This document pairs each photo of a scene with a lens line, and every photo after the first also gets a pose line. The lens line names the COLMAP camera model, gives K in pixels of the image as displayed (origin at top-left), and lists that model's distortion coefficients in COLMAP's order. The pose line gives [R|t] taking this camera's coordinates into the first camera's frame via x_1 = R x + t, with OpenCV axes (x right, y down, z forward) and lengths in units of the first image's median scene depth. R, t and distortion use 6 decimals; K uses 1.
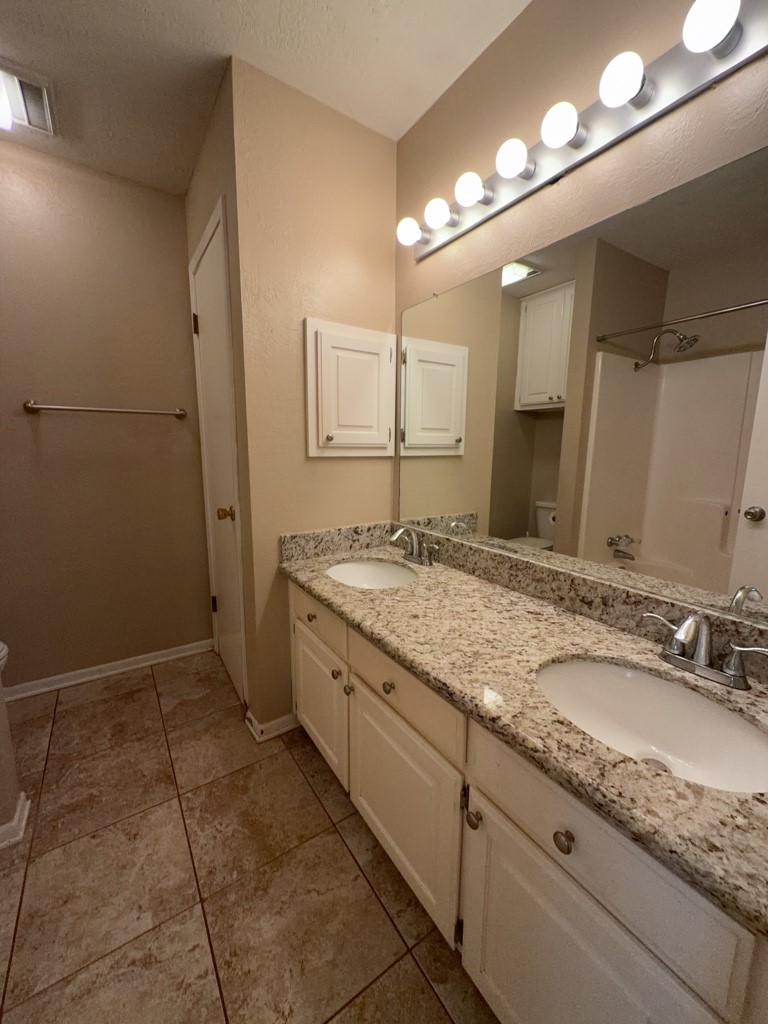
lens RADIAL K [[407.5, 0, 383.3], [0, 407.5, 511.9], [0, 0, 1]] dist [0.001067, 0.000933]
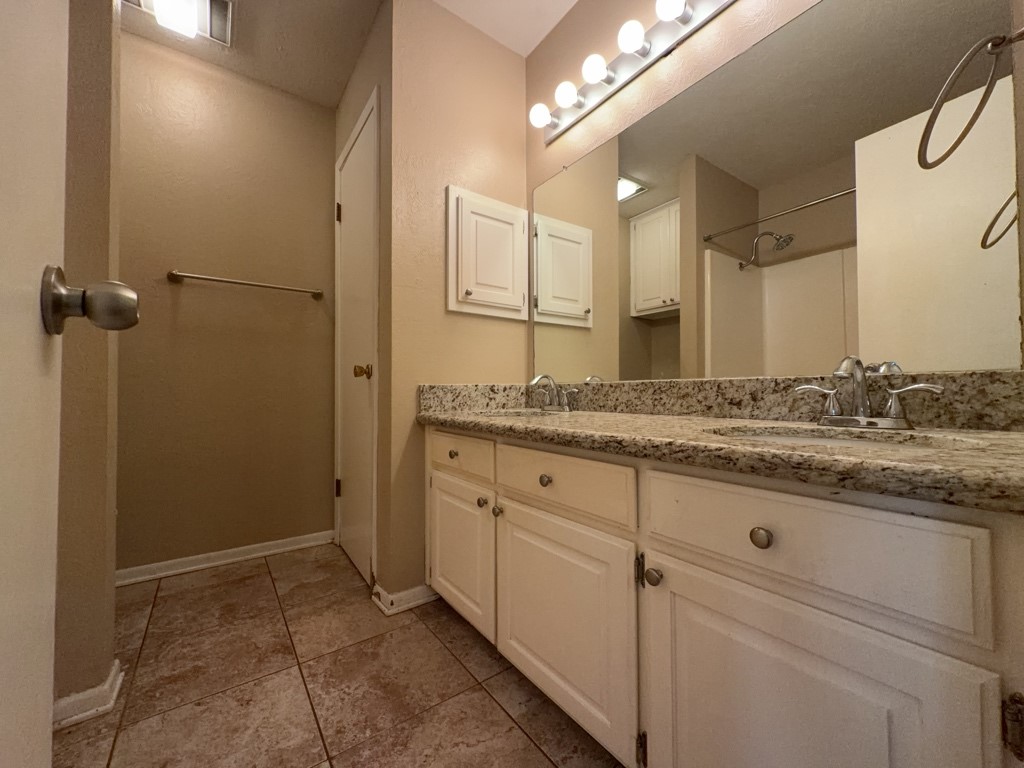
lens RADIAL K [[407.5, 0, 510.5], [0, 407.5, 384.6], [0, 0, 1]] dist [0.001067, 0.000933]
pose [[0.999286, -0.010352, 0.036348, -0.069463], [0.016836, 0.982989, -0.182890, 0.260301], [-0.033836, 0.183372, 0.982461, 0.013755]]
